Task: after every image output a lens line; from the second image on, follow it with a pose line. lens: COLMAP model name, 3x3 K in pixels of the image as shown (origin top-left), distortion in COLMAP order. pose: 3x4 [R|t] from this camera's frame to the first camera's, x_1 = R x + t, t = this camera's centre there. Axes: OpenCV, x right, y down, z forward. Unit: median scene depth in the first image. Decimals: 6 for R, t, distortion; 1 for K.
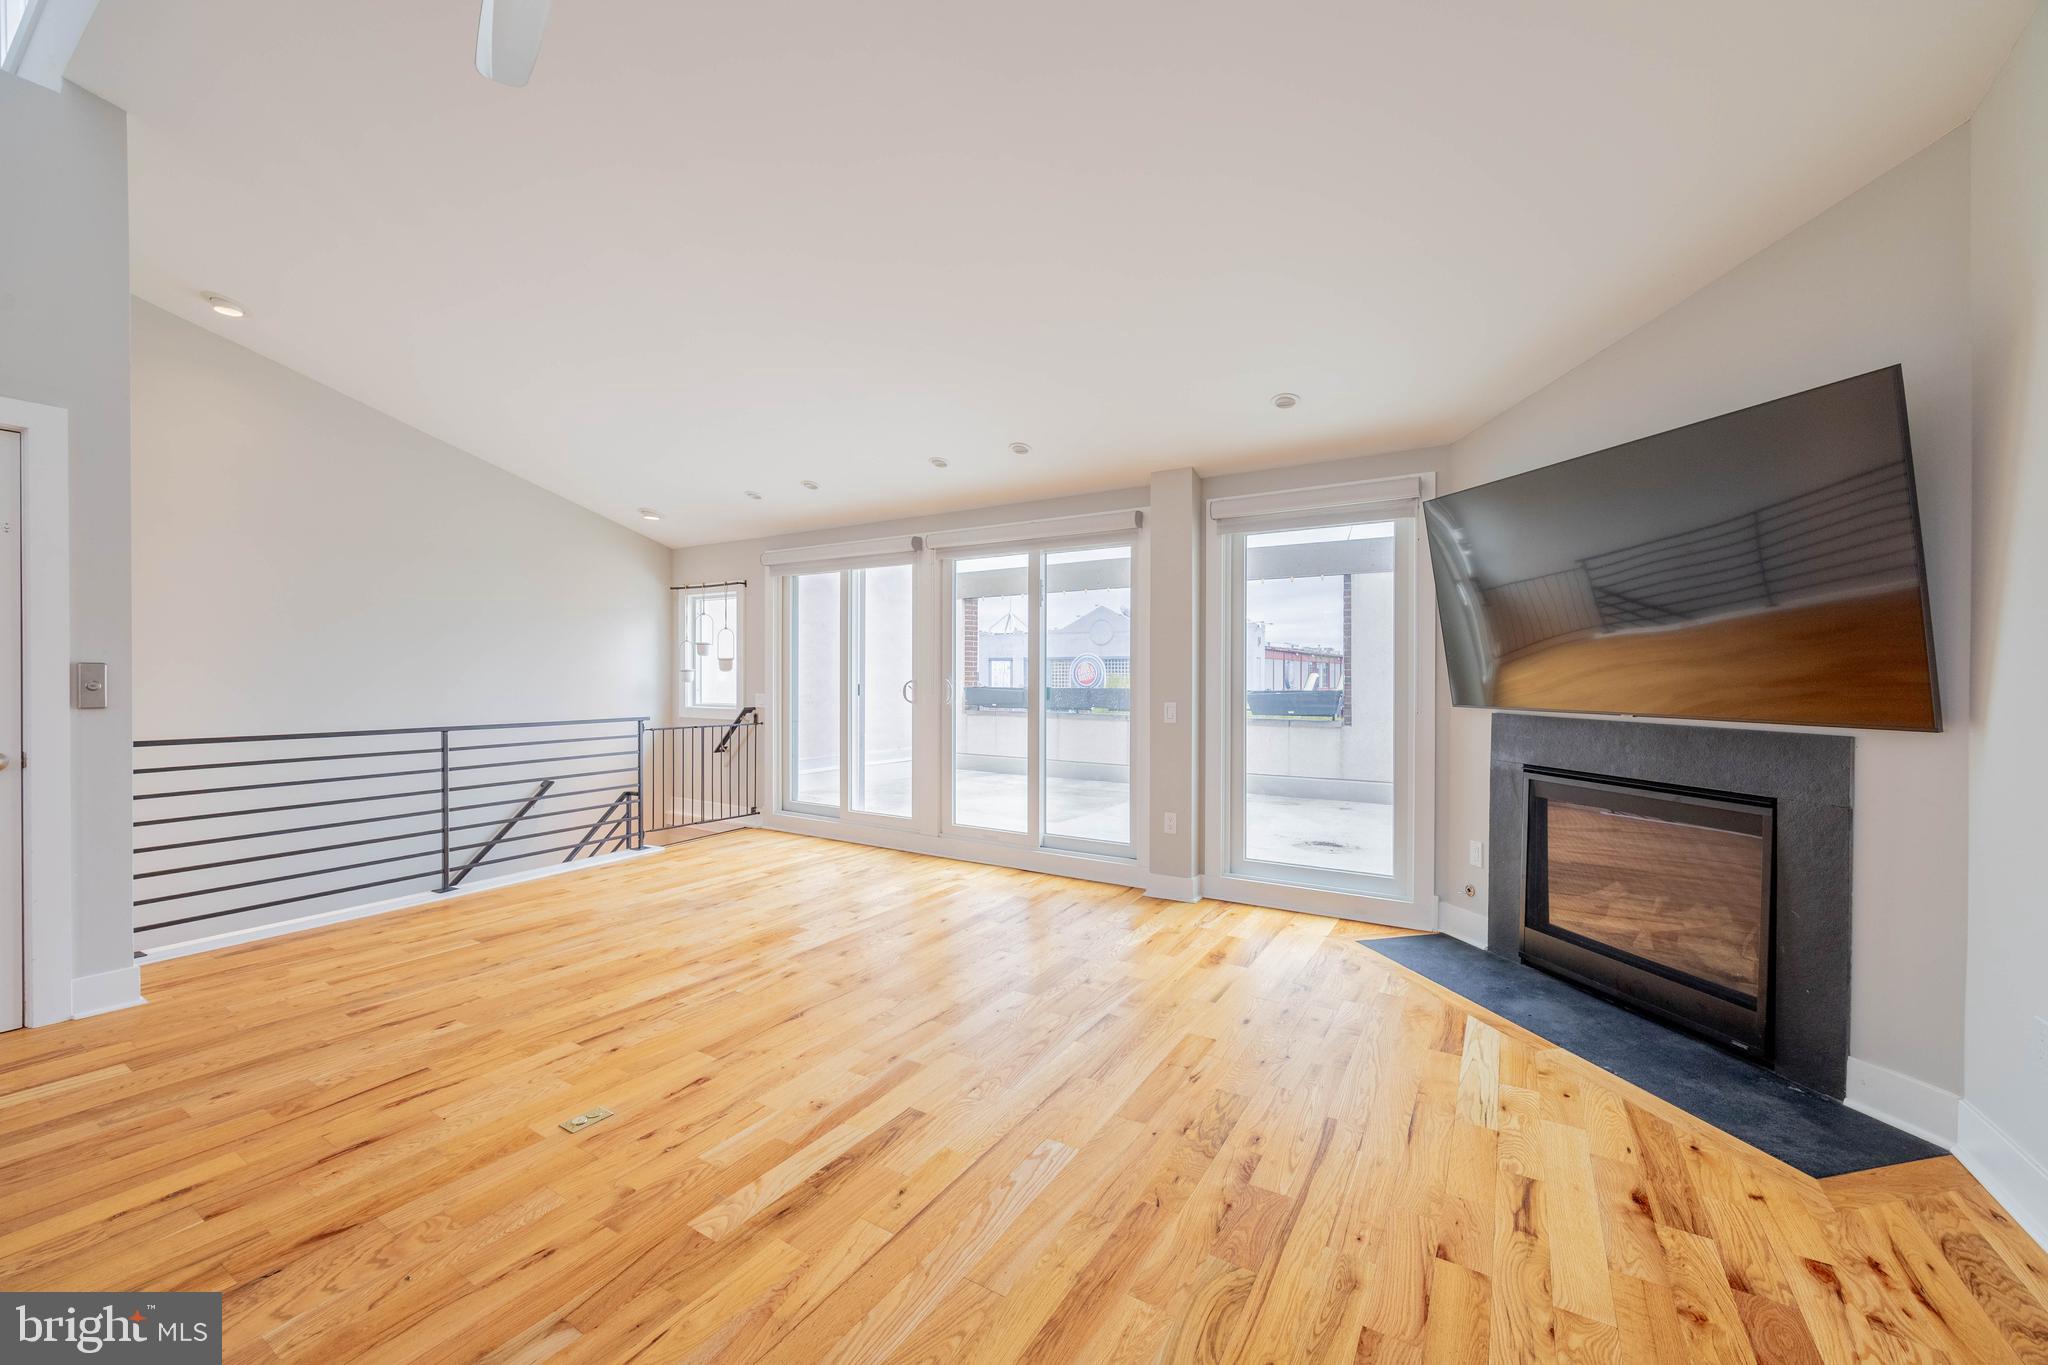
lens RADIAL K [[789.8, 0, 1011.6], [0, 789.8, 681.0], [0, 0, 1]] dist [-0.000601, -0.000222]
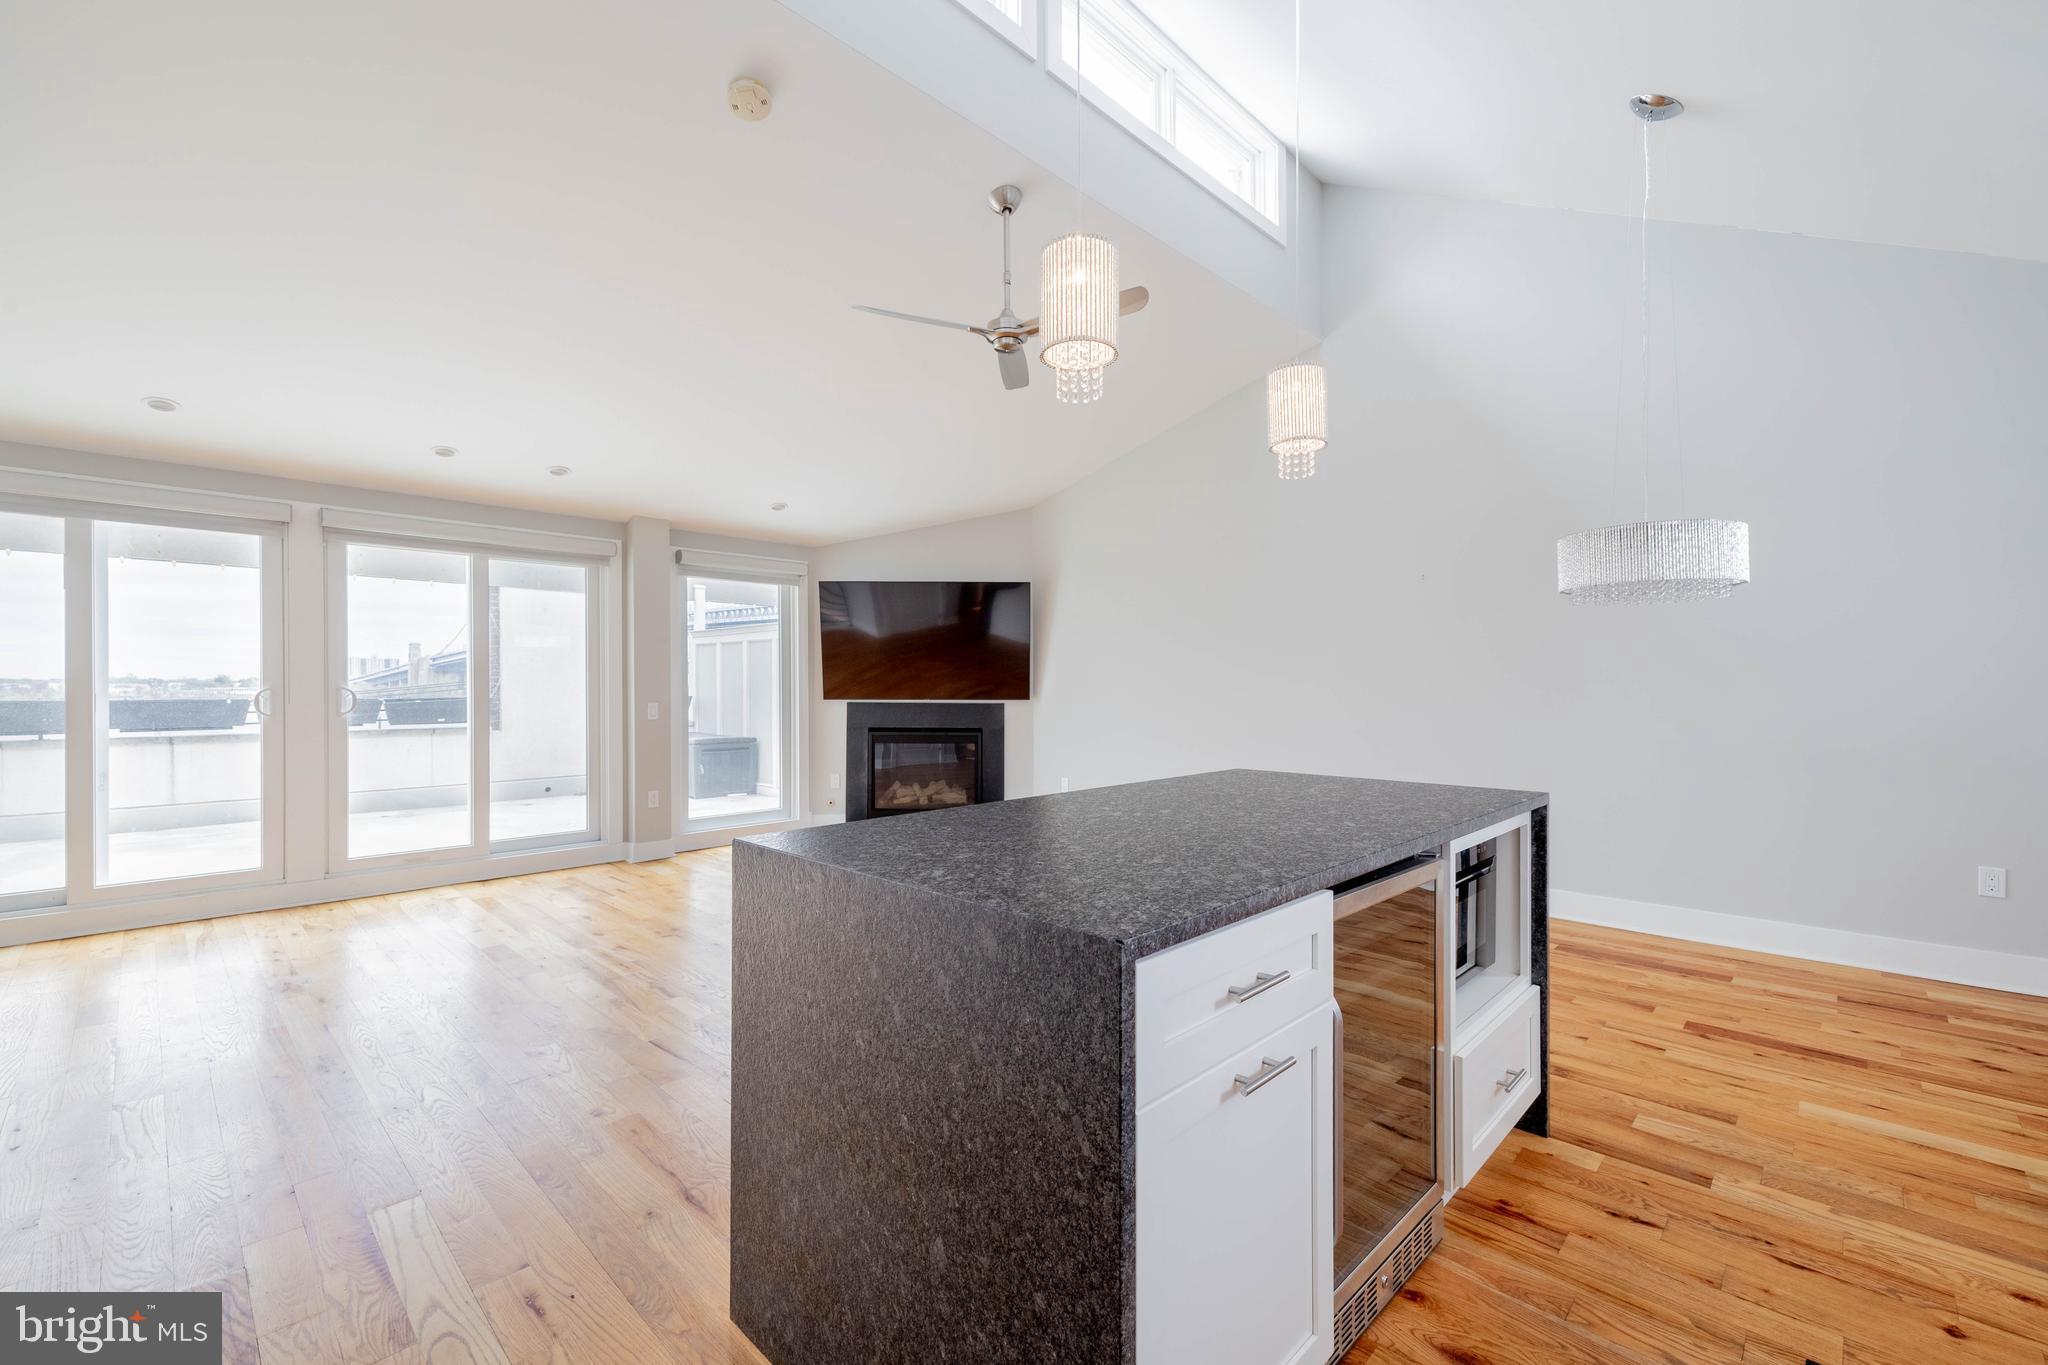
lens RADIAL K [[789.8, 0, 1011.6], [0, 789.8, 681.0], [0, 0, 1]] dist [-0.000601, -0.000222]
pose [[0.265355, 0.000169, 0.964151, -0.782482], [0.008082, 0.999964, -0.002400, -0.000607], [-0.964117, 0.008429, 0.265344, 0.105822]]
